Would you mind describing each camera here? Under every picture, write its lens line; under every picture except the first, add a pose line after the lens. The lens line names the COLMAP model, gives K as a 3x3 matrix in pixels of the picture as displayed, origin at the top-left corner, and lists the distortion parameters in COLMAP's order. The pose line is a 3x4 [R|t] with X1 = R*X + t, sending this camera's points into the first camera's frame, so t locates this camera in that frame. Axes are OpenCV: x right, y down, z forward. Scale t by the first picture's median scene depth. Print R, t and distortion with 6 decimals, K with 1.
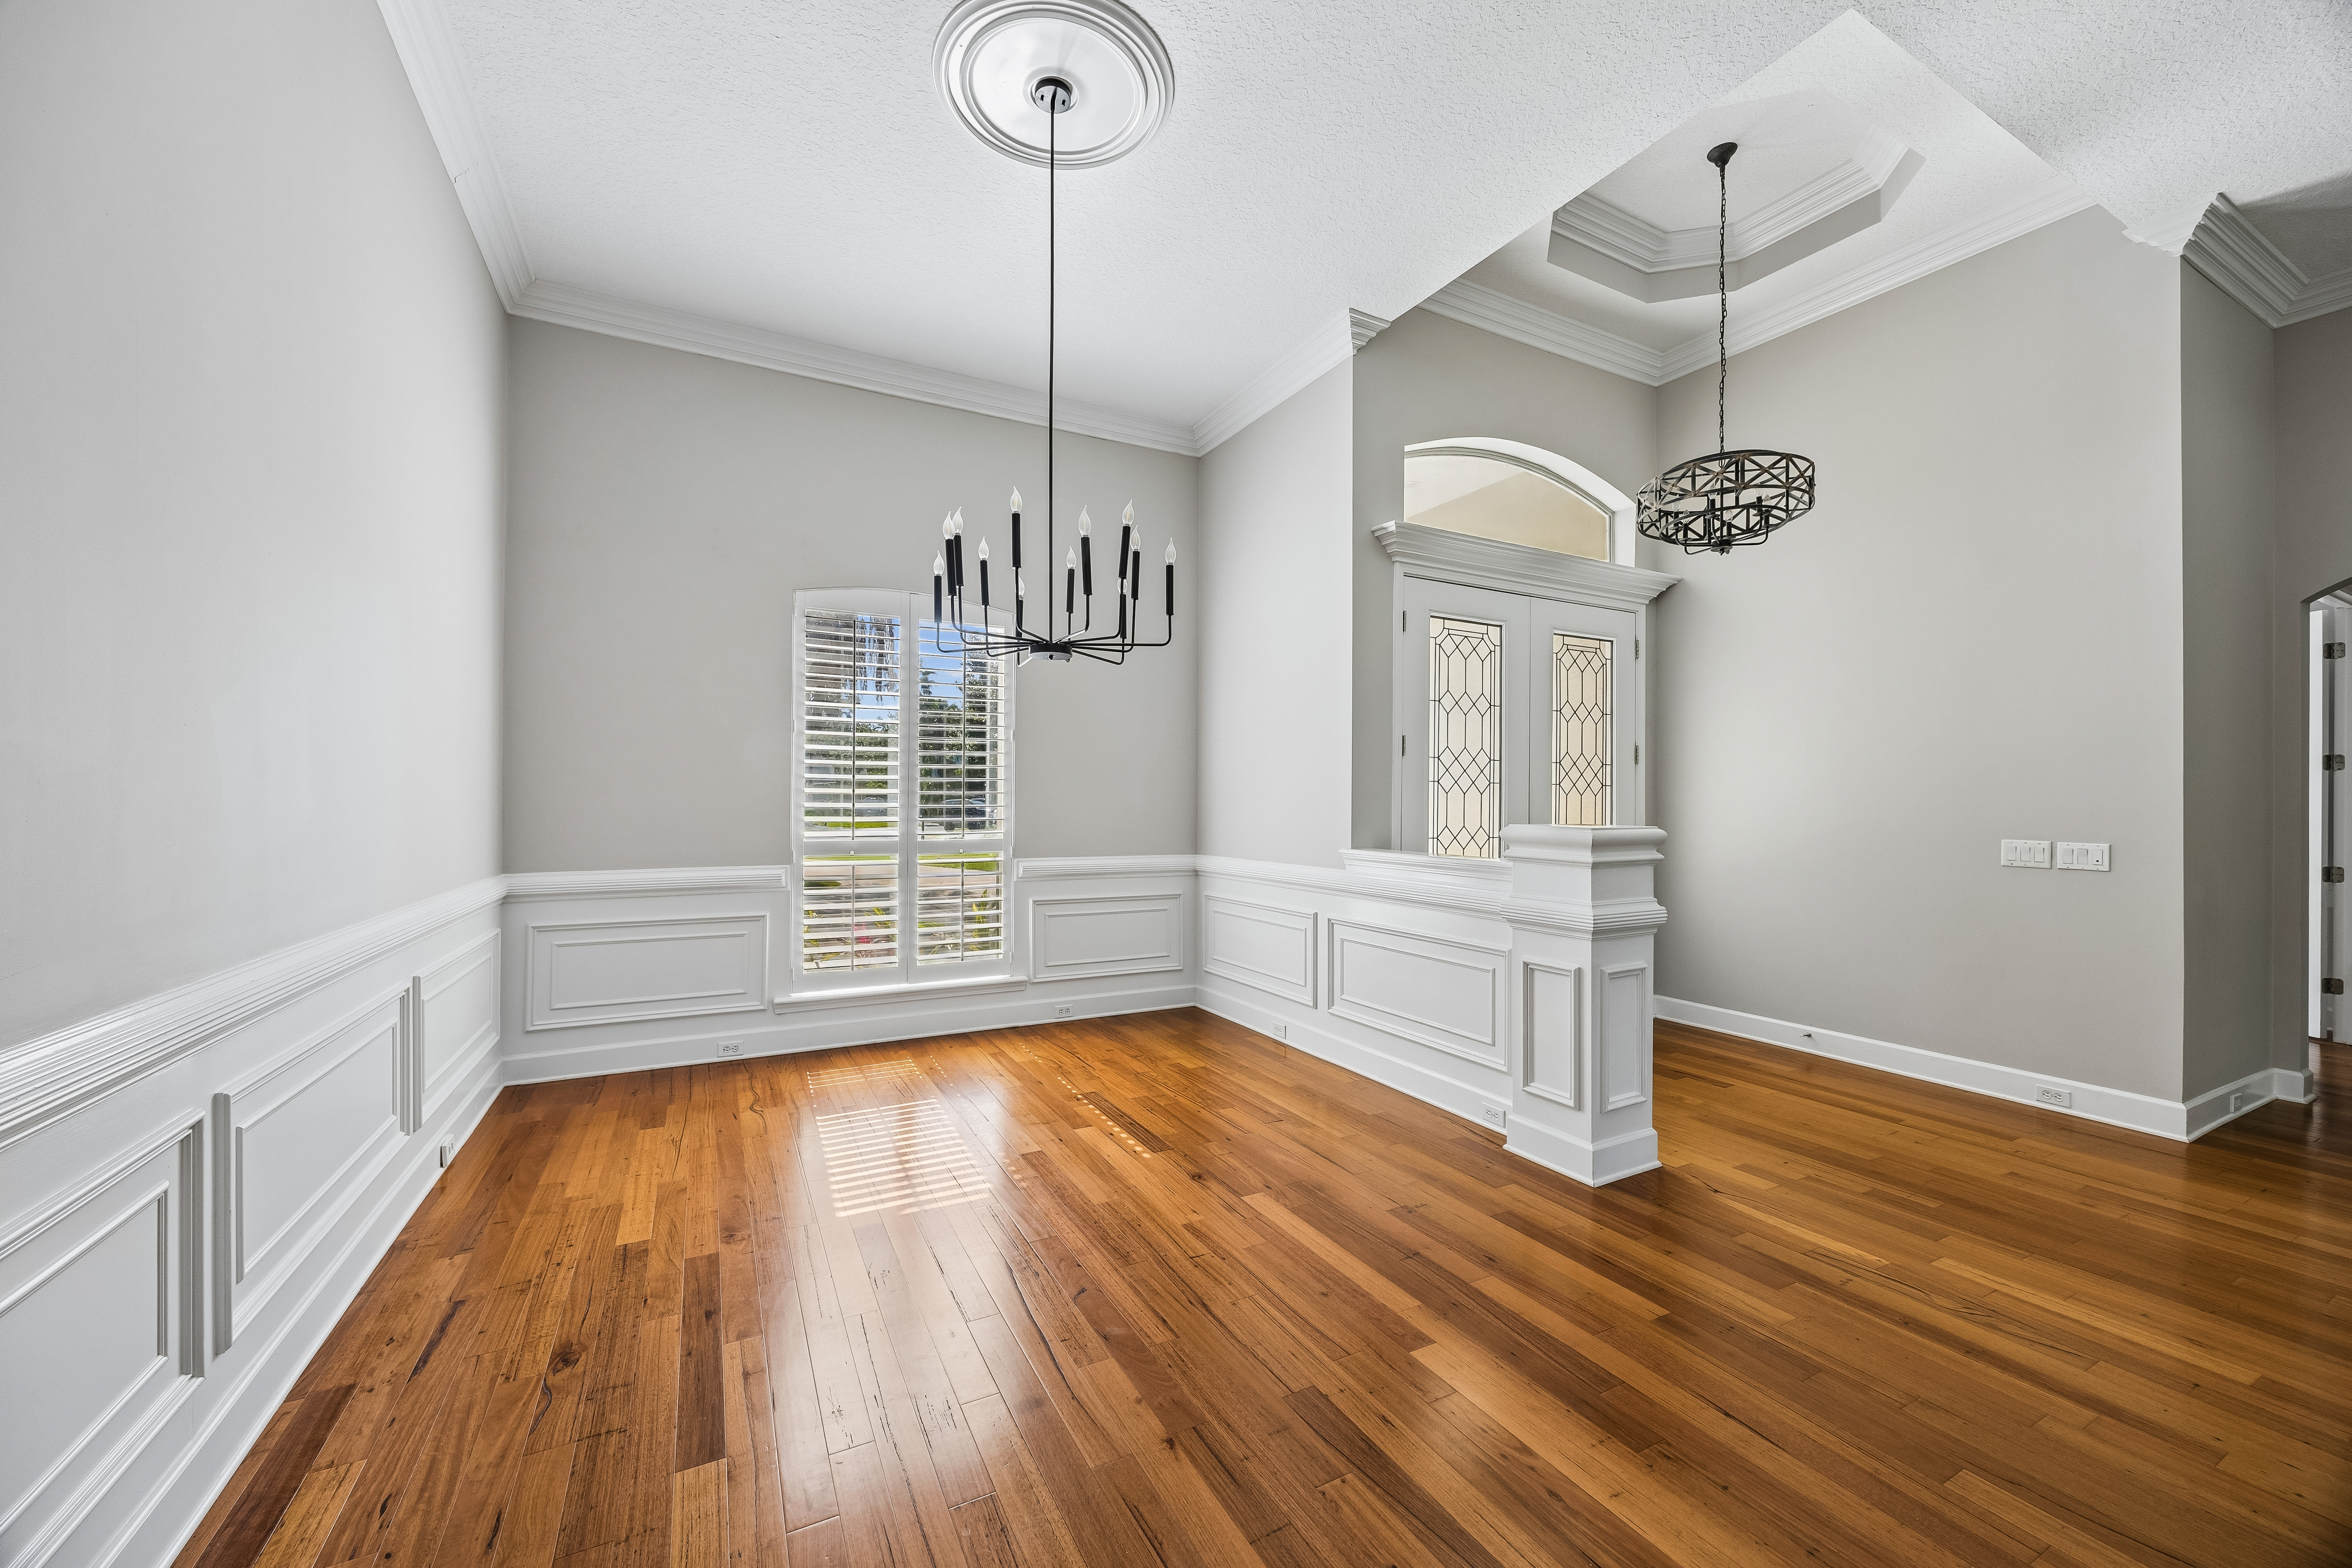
lens RADIAL K [[907.7, 0, 1169.6], [0, 907.7, 798.0], [0, 0, 1]] dist [-0.000806, 0.000168]
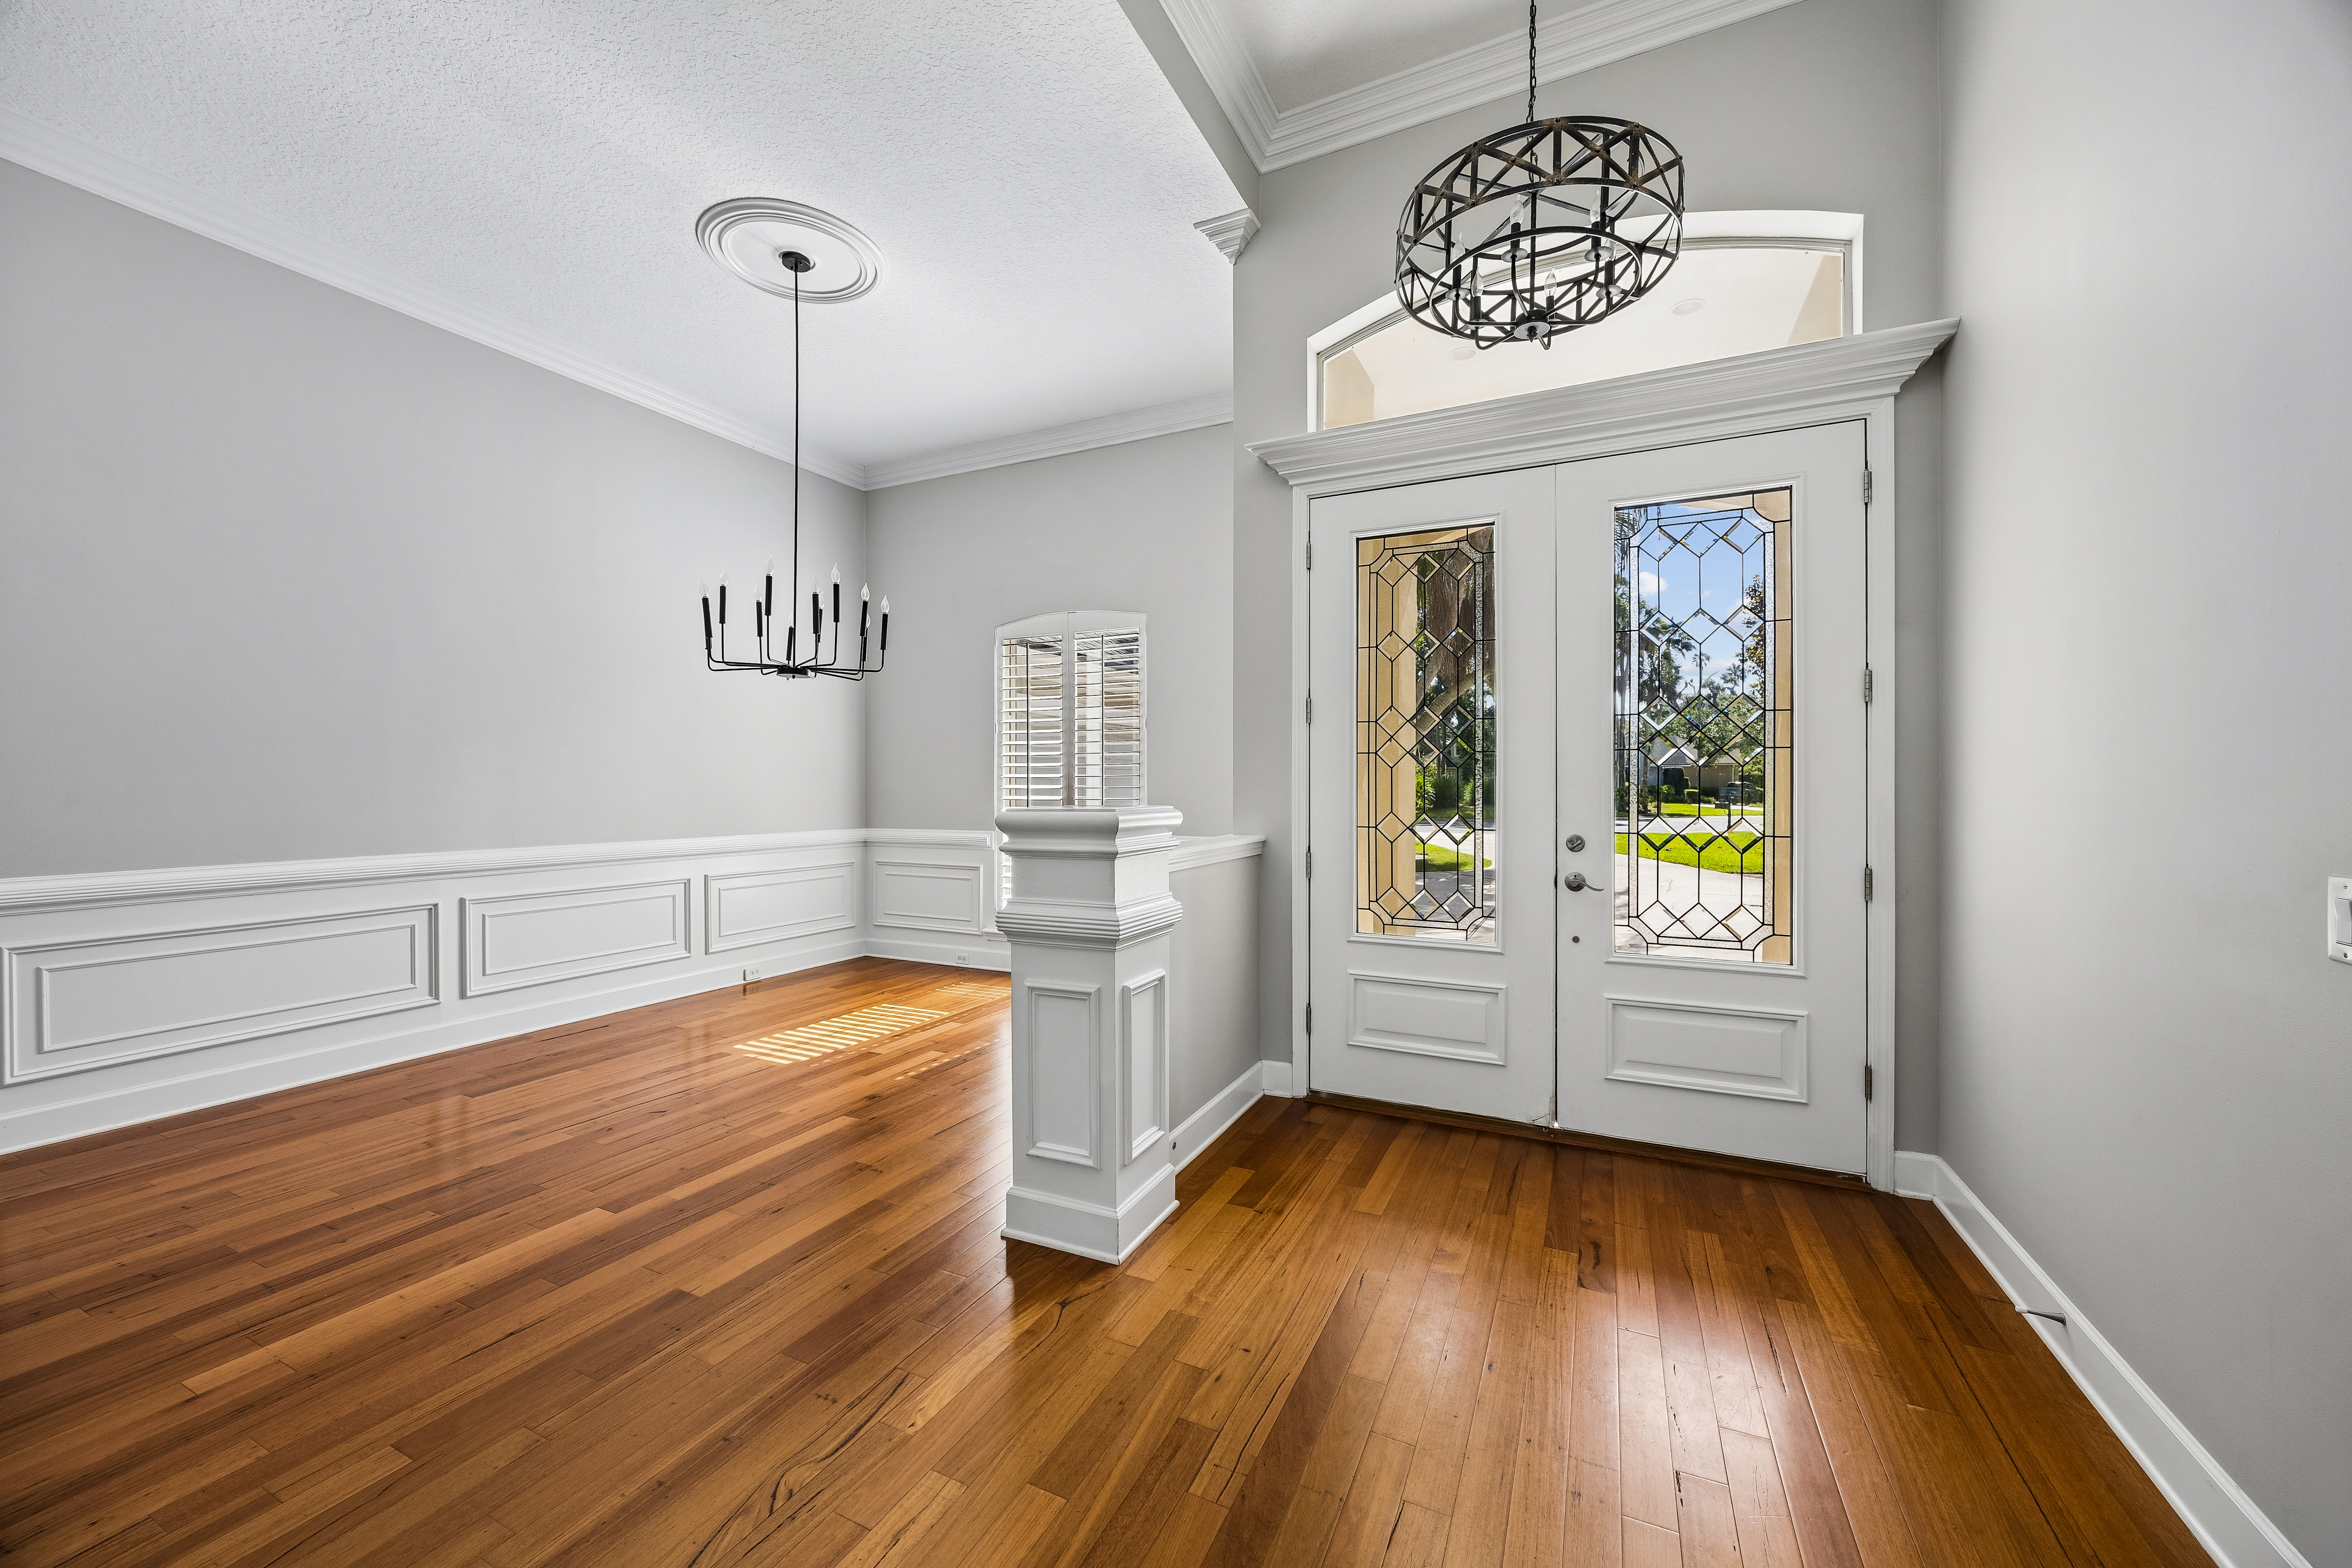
lens RADIAL K [[907.7, 0, 1168.9], [0, 907.7, 781.7], [0, 0, 1]] dist [-0.000806, 0.000168]
pose [[0.582585, -0.007681, -0.812733, 0.978027], [0.006159, 0.999968, -0.005036, 0.010695], [0.812746, -0.002072, 0.582614, 0.499754]]
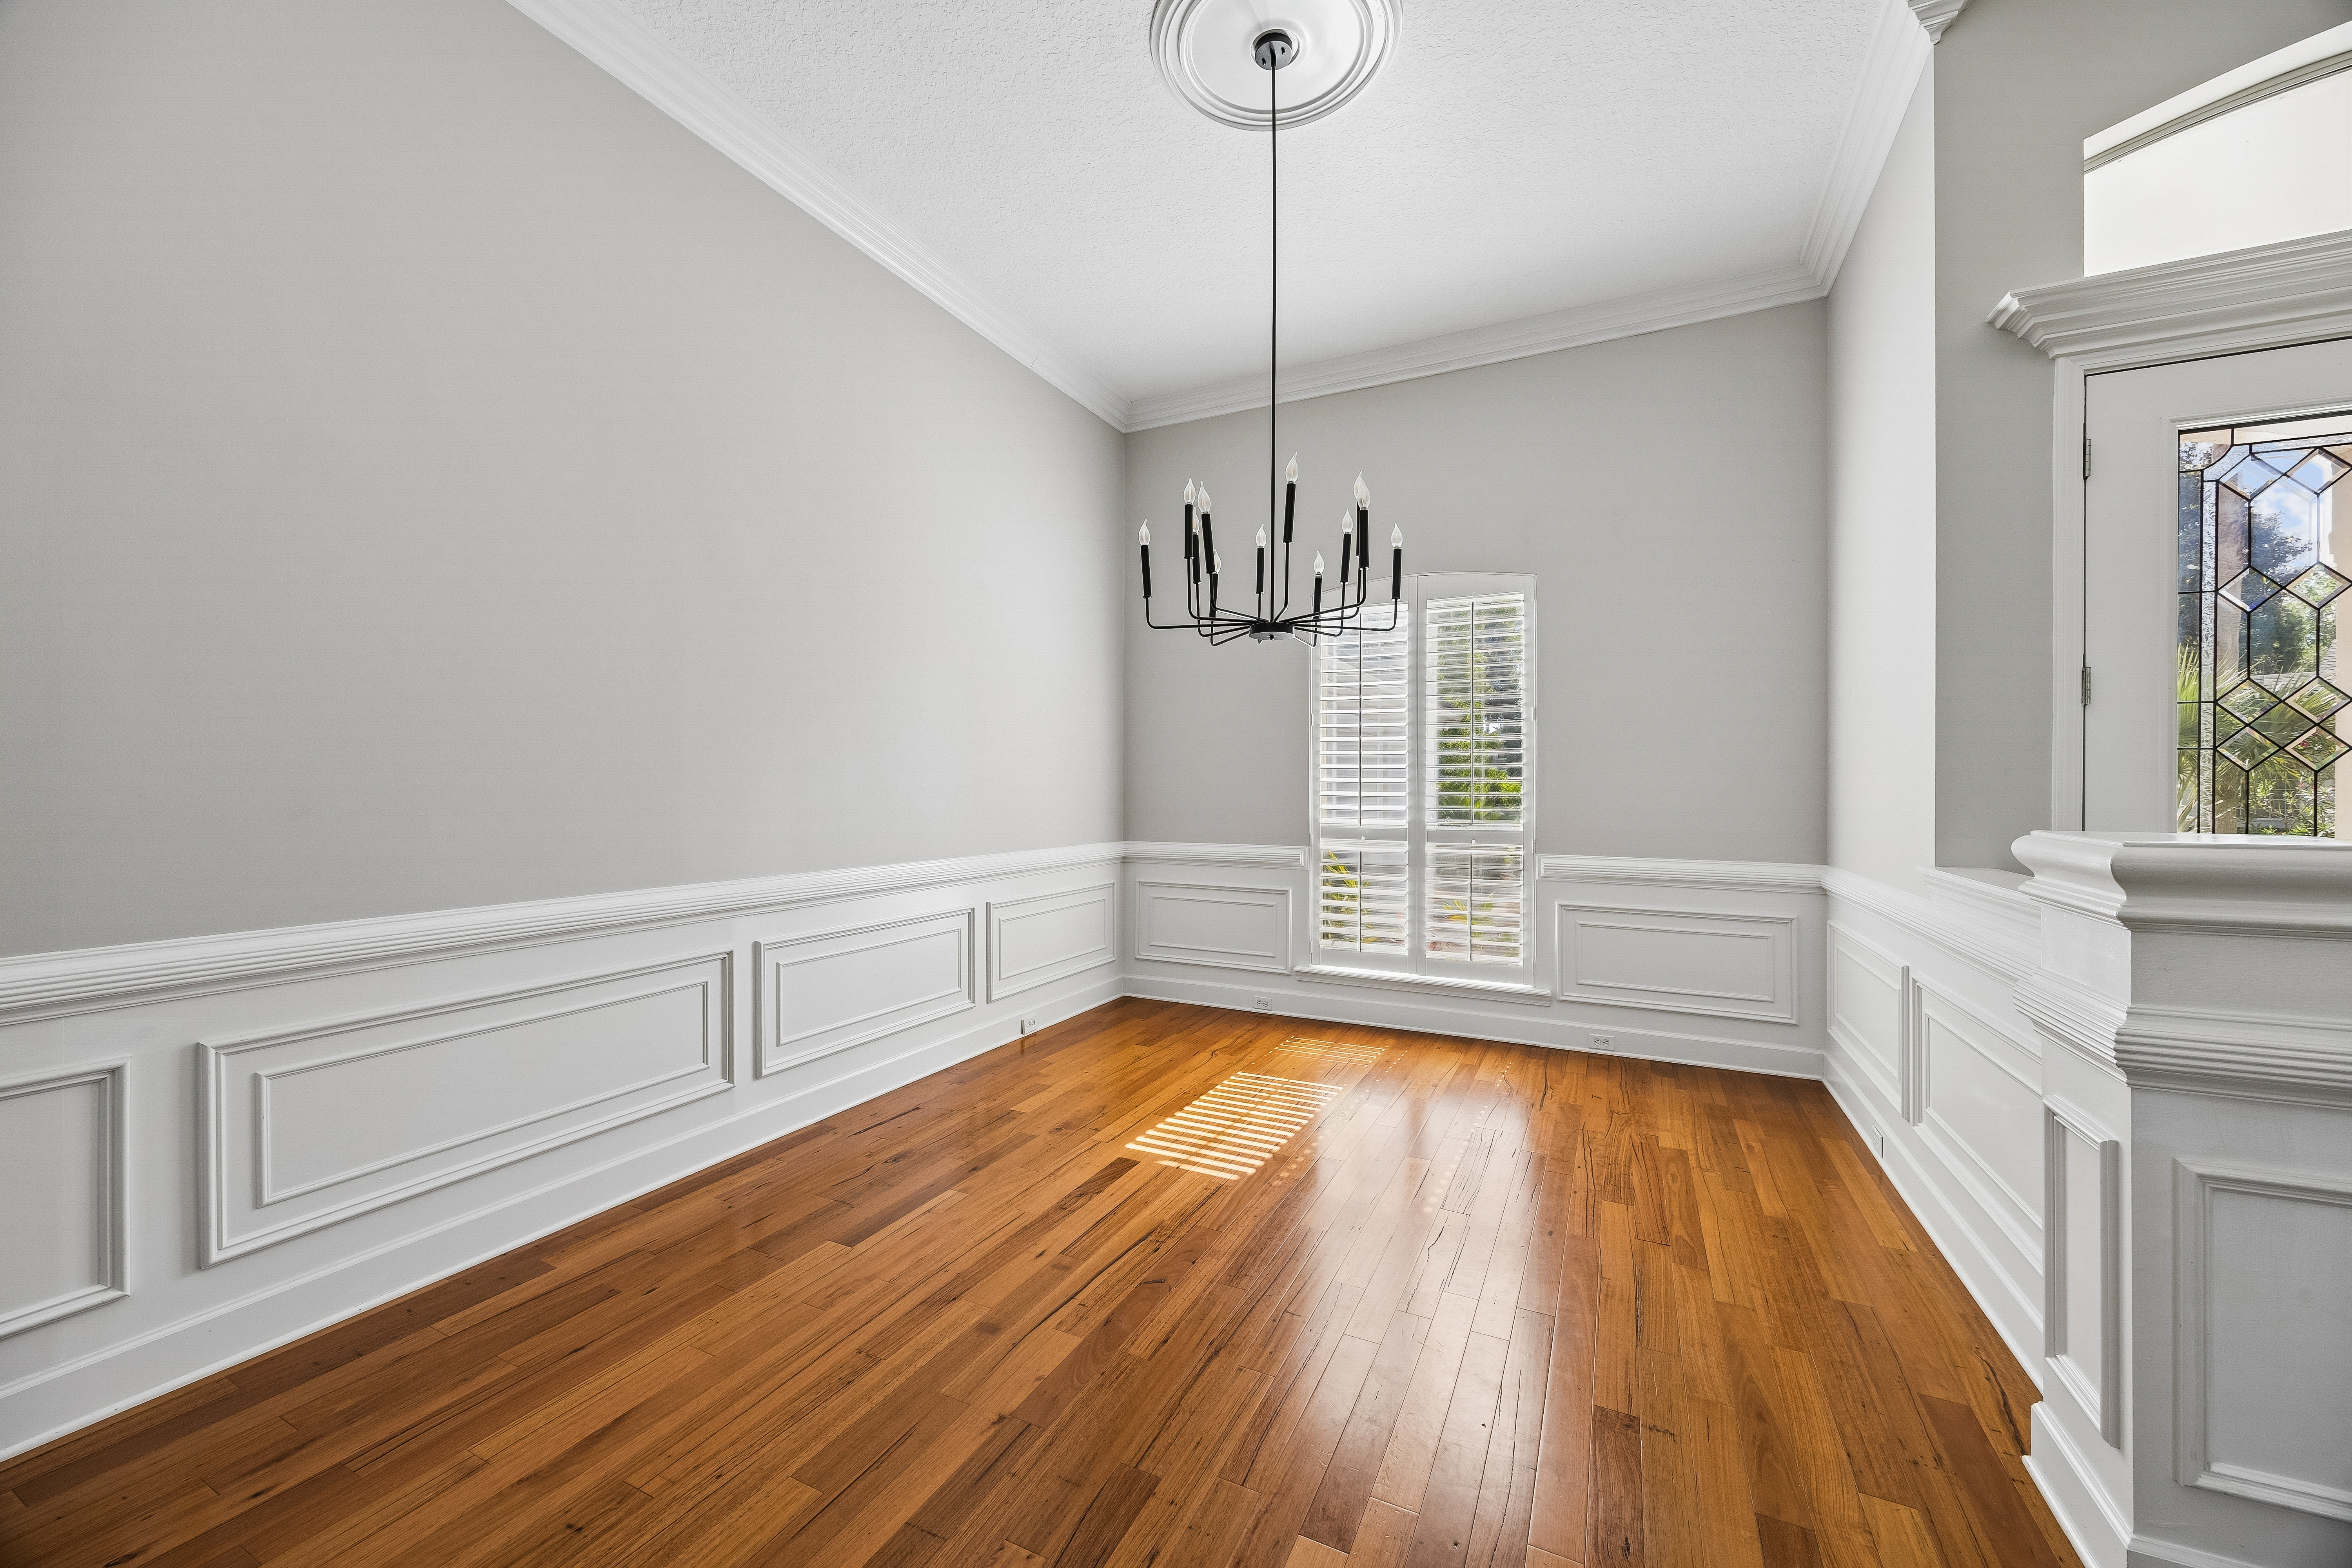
lens RADIAL K [[907.7, 0, 1173.4], [0, 907.7, 783.2], [0, 0, 1]] dist [-0.000806, 0.000168]
pose [[0.581513, -0.005213, -0.813521, 0.445042], [0.000782, 0.999983, -0.005849, 0.004505], [0.813537, 0.002765, 0.581507, 0.270586]]
